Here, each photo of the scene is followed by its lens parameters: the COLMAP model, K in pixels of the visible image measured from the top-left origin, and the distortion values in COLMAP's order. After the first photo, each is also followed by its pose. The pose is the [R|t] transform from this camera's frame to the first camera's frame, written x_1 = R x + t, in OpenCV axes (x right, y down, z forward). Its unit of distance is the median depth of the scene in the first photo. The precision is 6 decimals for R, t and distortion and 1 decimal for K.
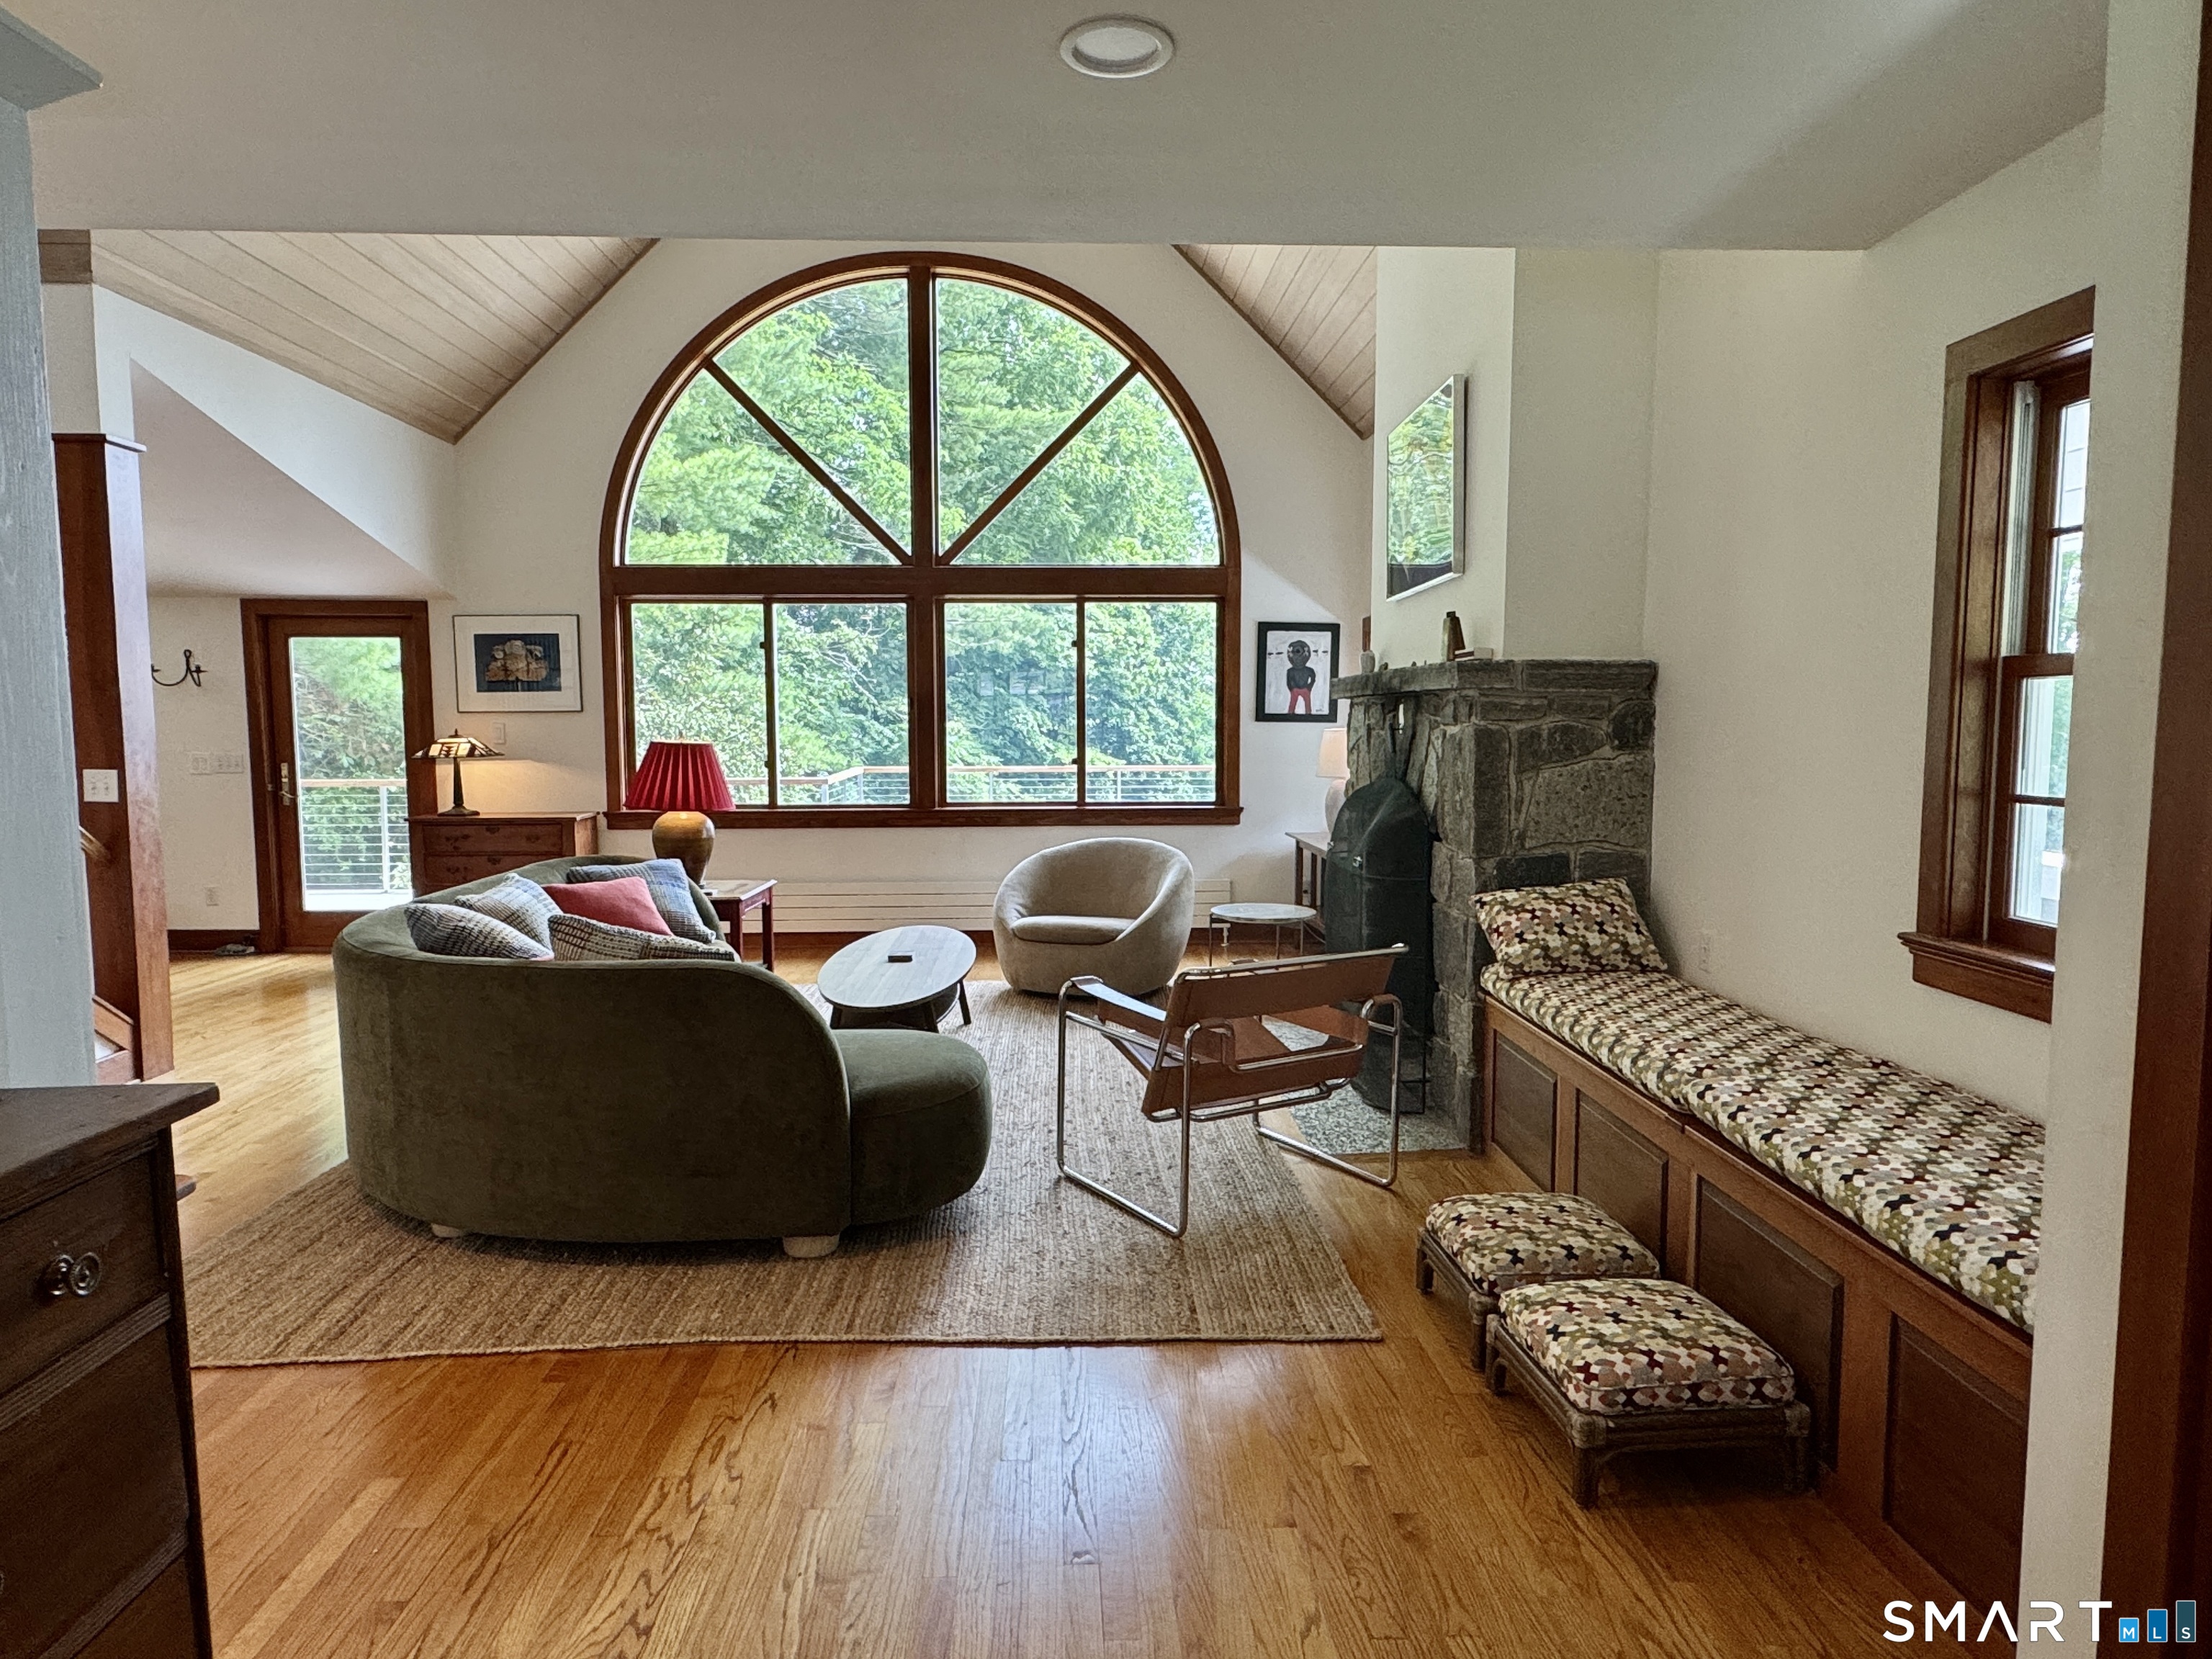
lens RADIAL K [[1334.8, 0, 1103.8], [0, 1334.8, 813.2], [0, 0, 1]] dist [0.001019, 0.000433]
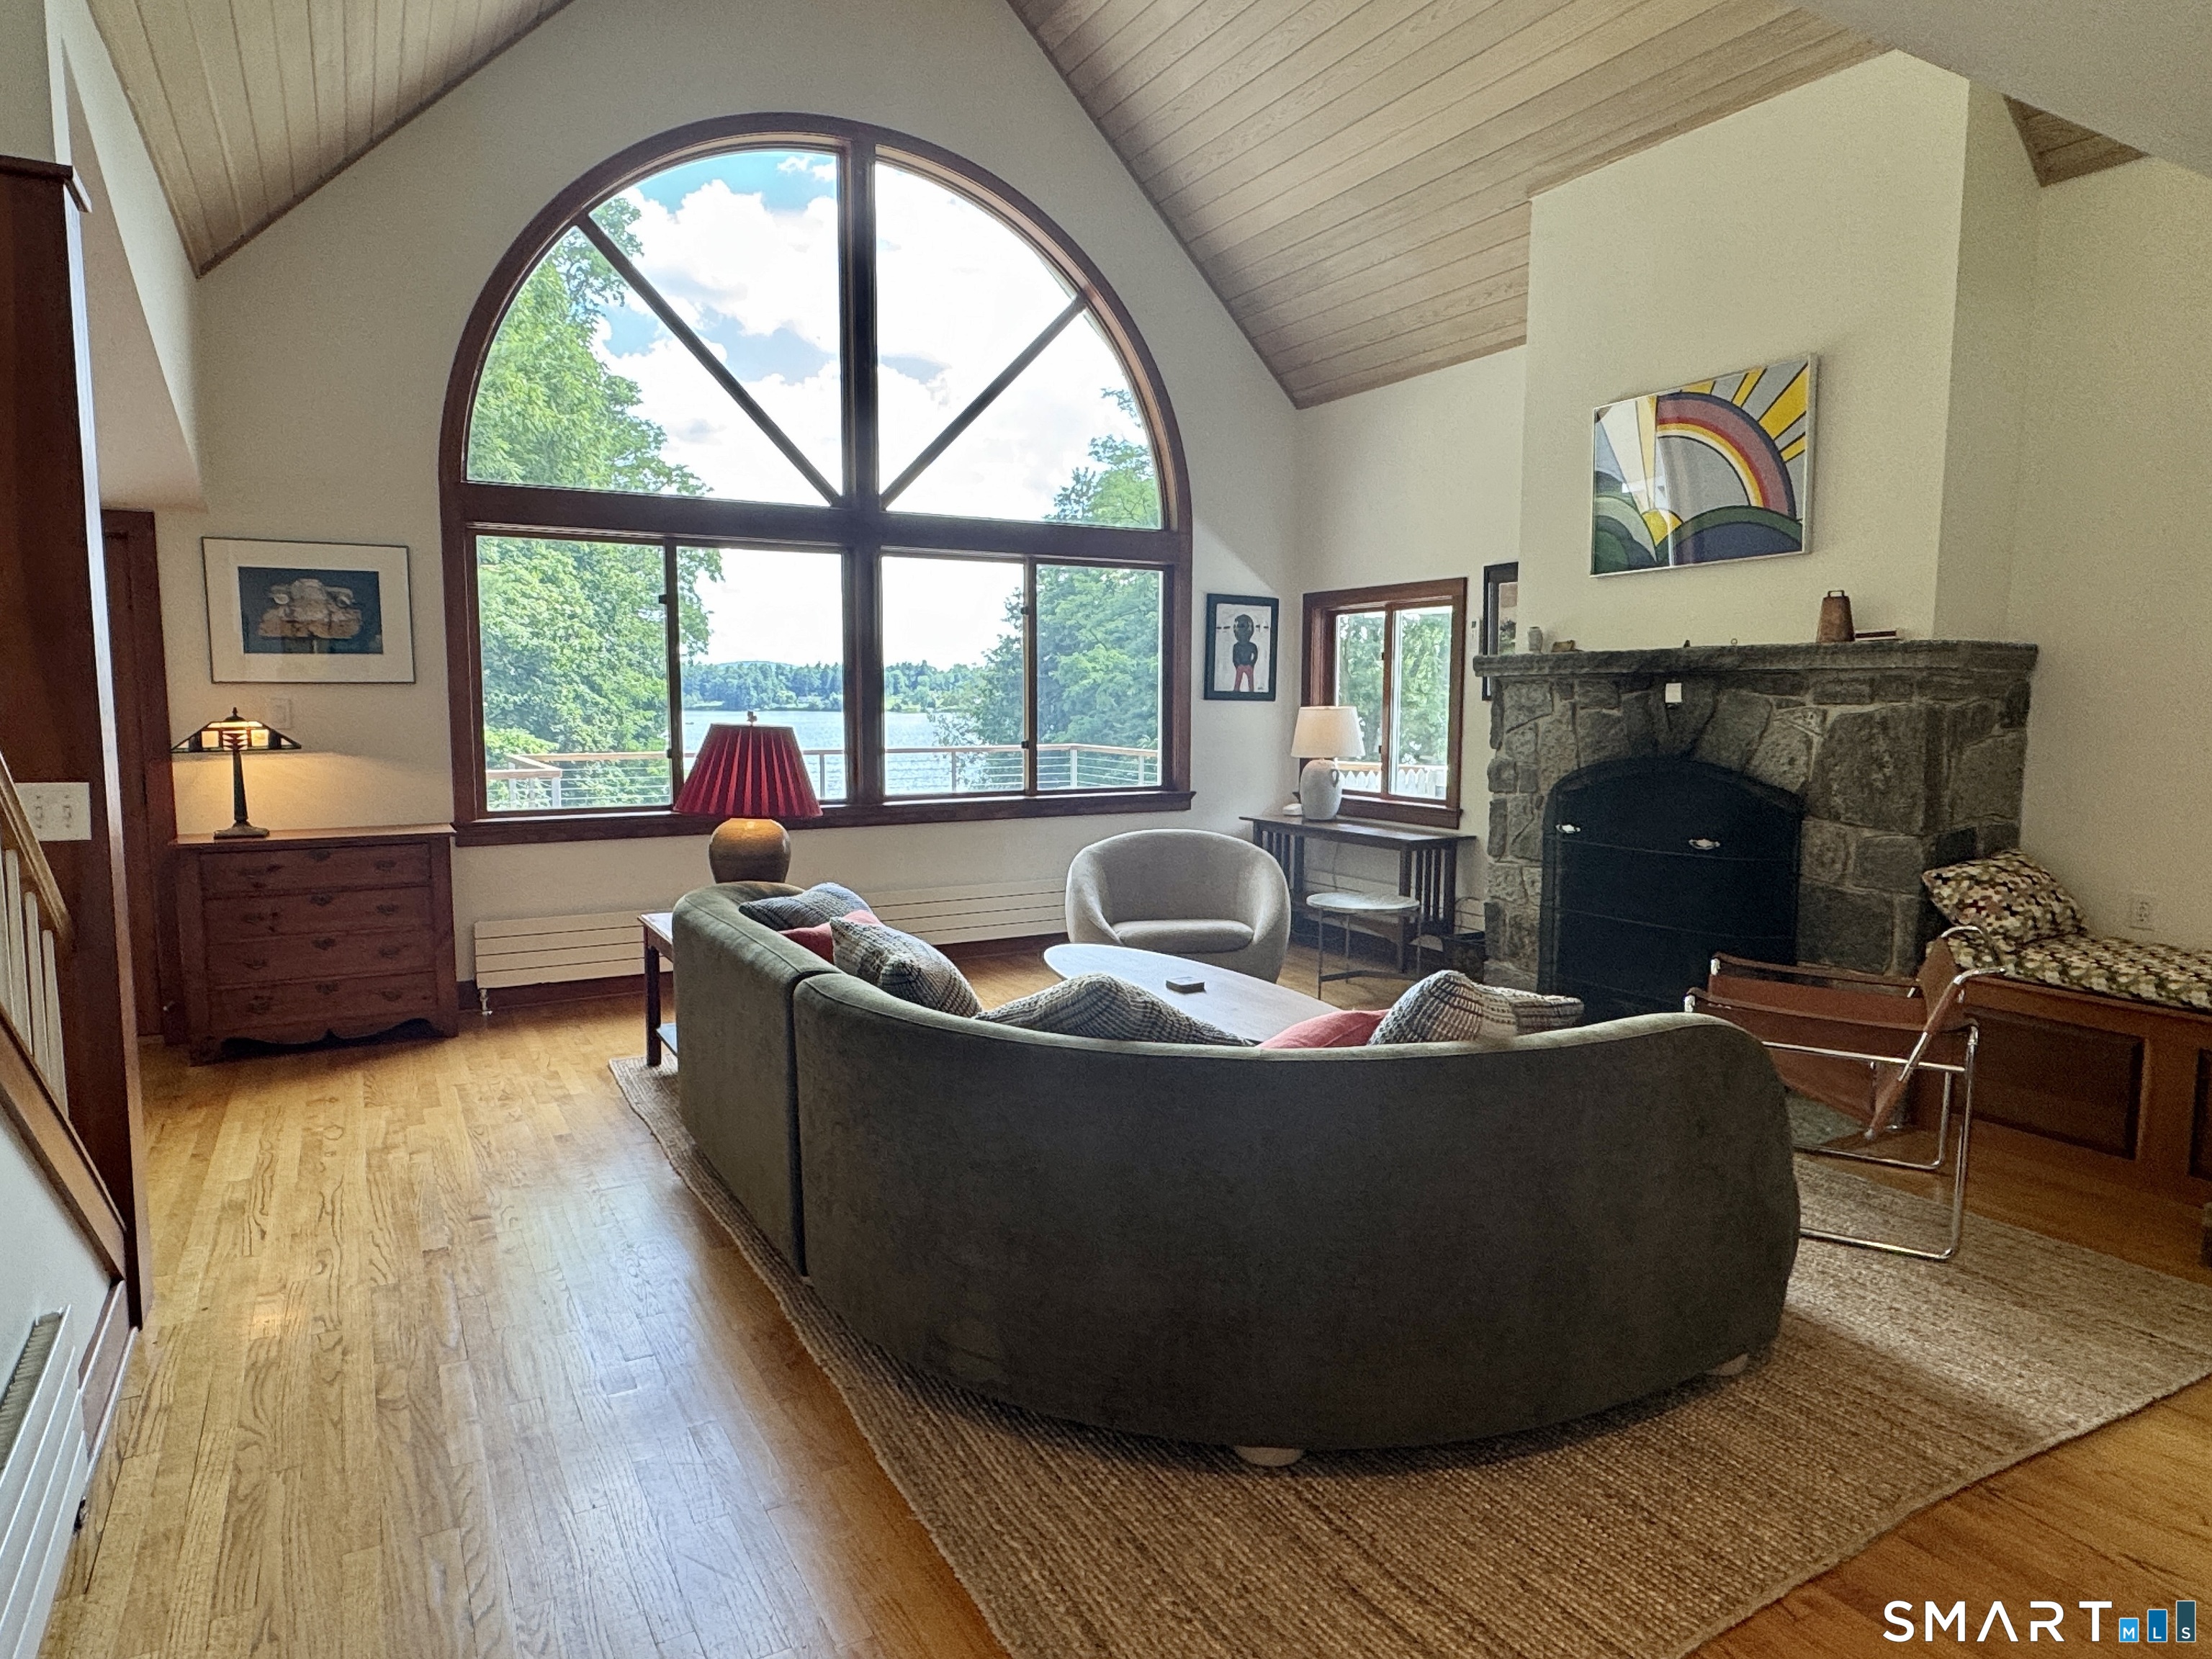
lens RADIAL K [[1334.8, 0, 1087.7], [0, 1334.8, 813.9], [0, 0, 1]] dist [0.001019, 0.000433]
pose [[0.891187, -0.036108, 0.452197, -0.390194], [0.028558, 0.999316, 0.023513, -0.012807], [-0.452736, -0.008041, 0.891608, 0.199838]]
